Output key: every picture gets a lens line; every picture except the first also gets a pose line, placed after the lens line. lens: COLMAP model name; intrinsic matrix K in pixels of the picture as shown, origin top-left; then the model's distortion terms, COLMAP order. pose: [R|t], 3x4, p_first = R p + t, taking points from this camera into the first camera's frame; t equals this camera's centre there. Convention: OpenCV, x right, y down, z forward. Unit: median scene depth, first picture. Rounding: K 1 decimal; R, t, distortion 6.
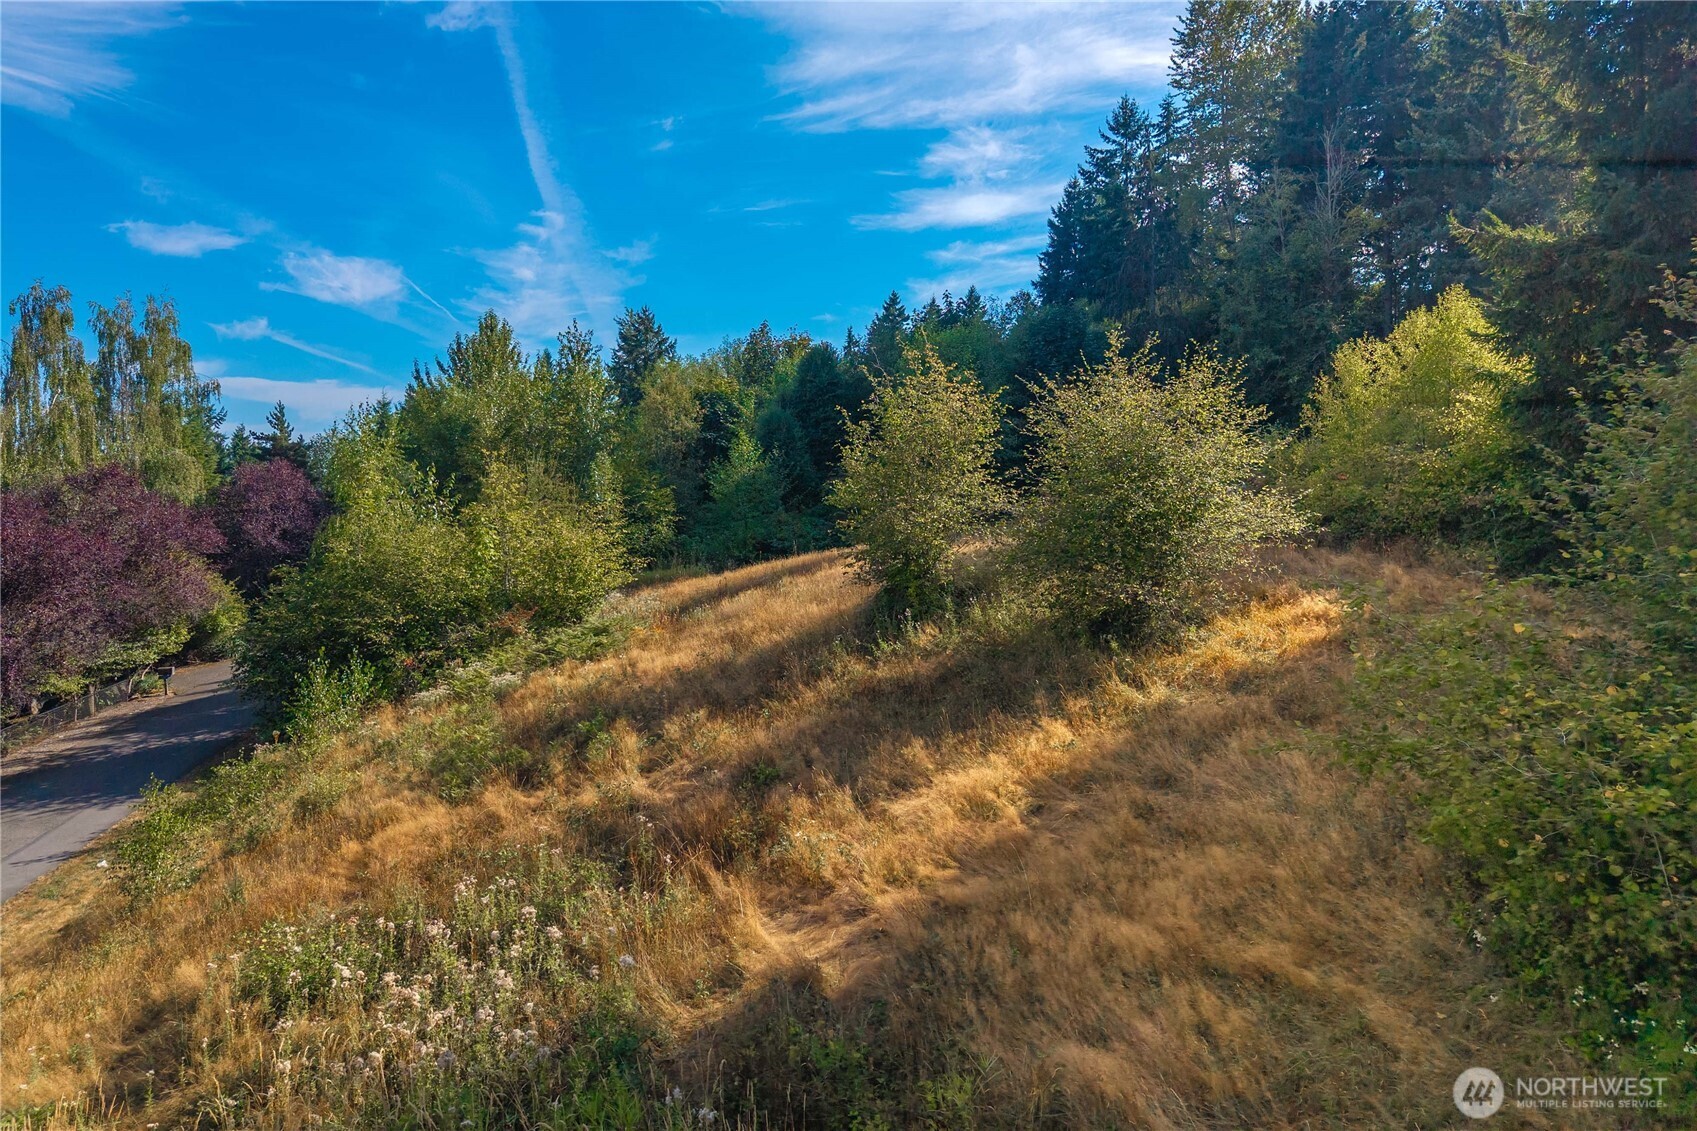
lens RADIAL K [[1162.2, 0, 840.1], [0, 1162.2, 517.0], [0, 0, 1]] dist [0.040036, -0.058514]
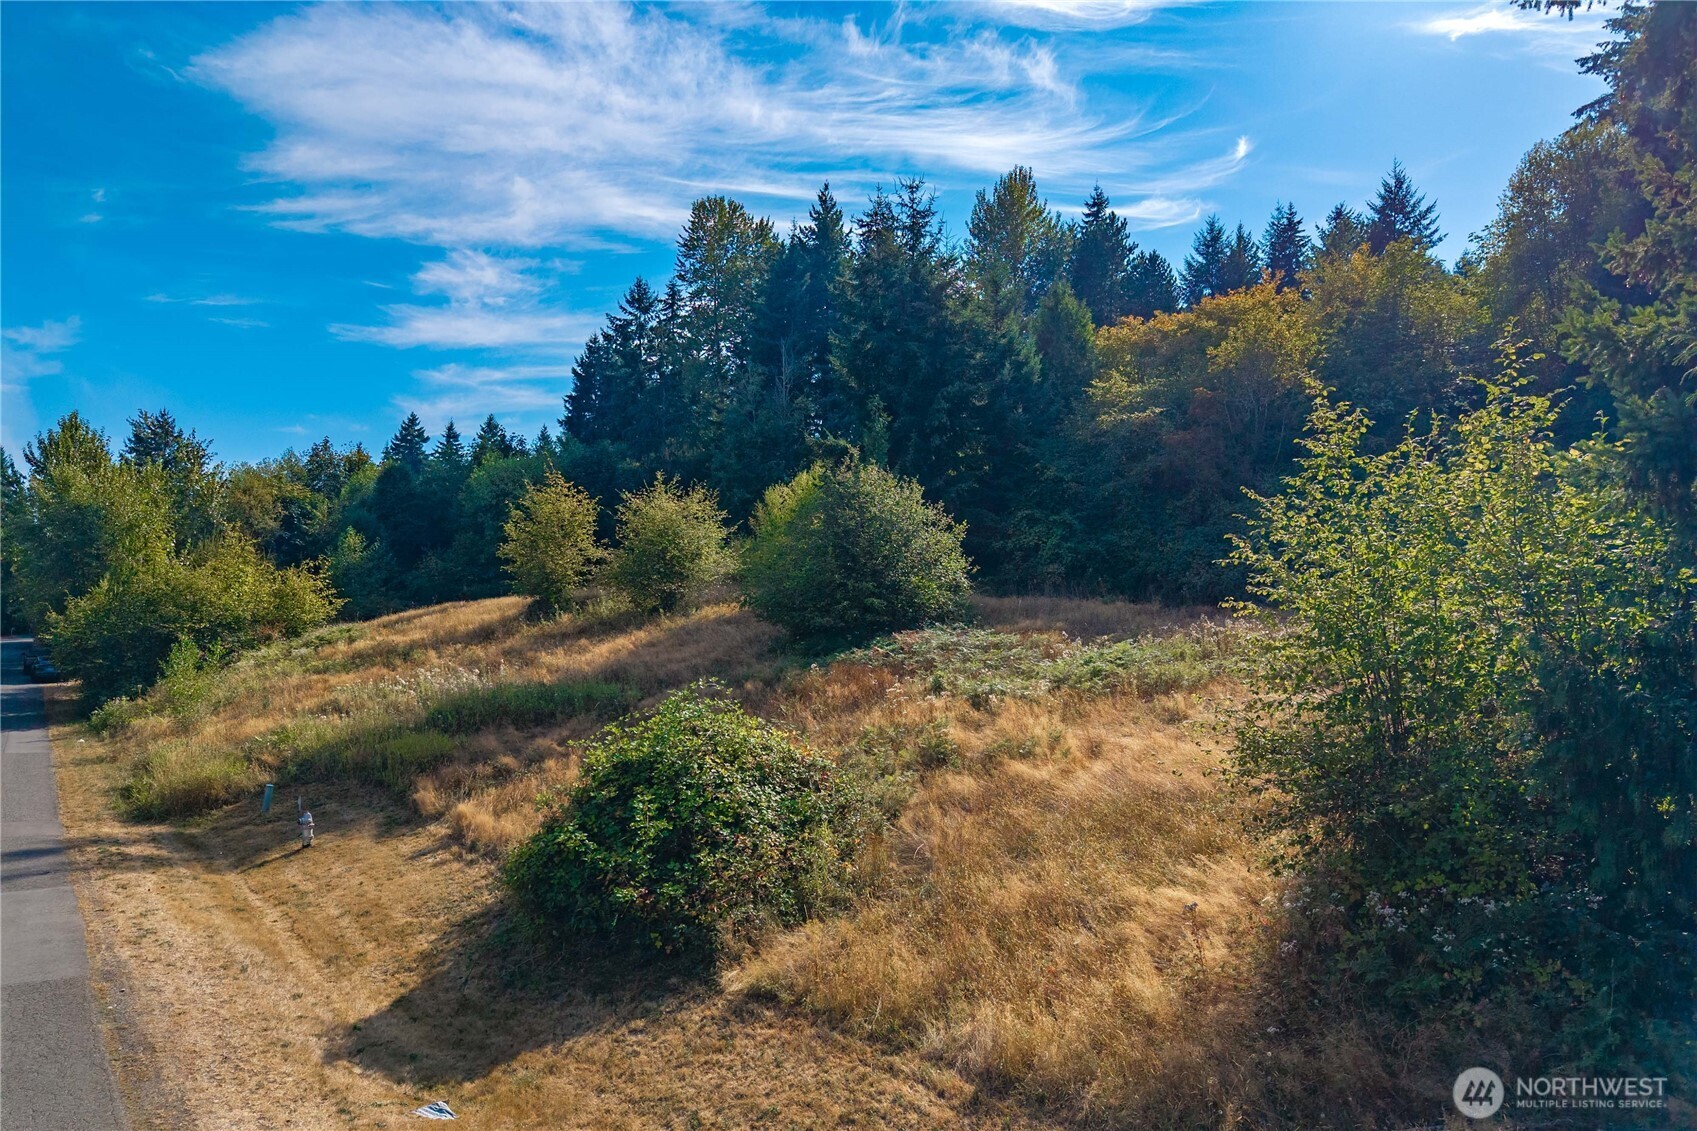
lens RADIAL K [[1153.7, 0, 849.5], [0, 1153.7, 632.8], [0, 0, 1]] dist [0.042130, -0.048211]
pose [[0.907281, 0.006828, 0.420469, -0.052260], [-0.000353, 0.999880, -0.015477, 0.026398], [-0.420525, 0.013893, 0.907175, -0.155803]]
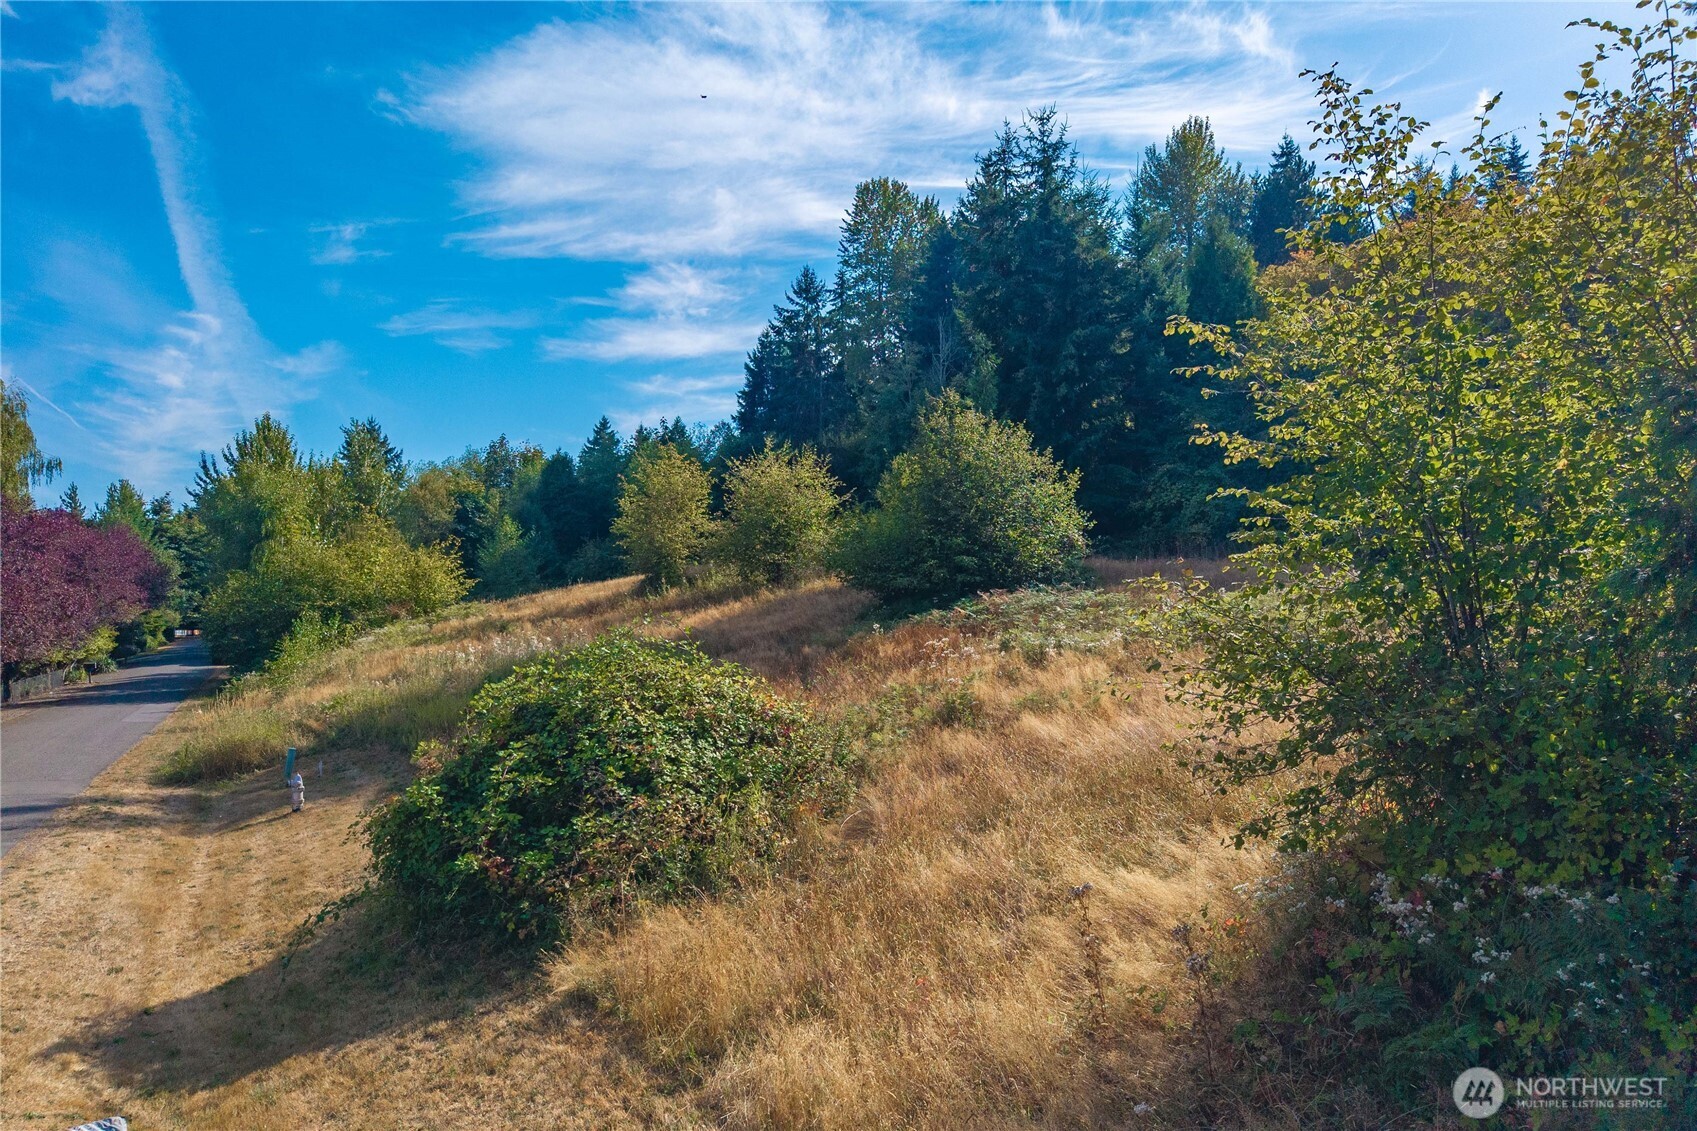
lens RADIAL K [[1153.7, 0, 849.5], [0, 1153.7, 632.8], [0, 0, 1]] dist [0.042130, -0.048211]
pose [[0.965035, 0.004877, 0.262076, -0.022560], [-0.000749, 0.999874, -0.015850, 0.033170], [-0.262120, 0.015100, 0.964917, -0.139796]]
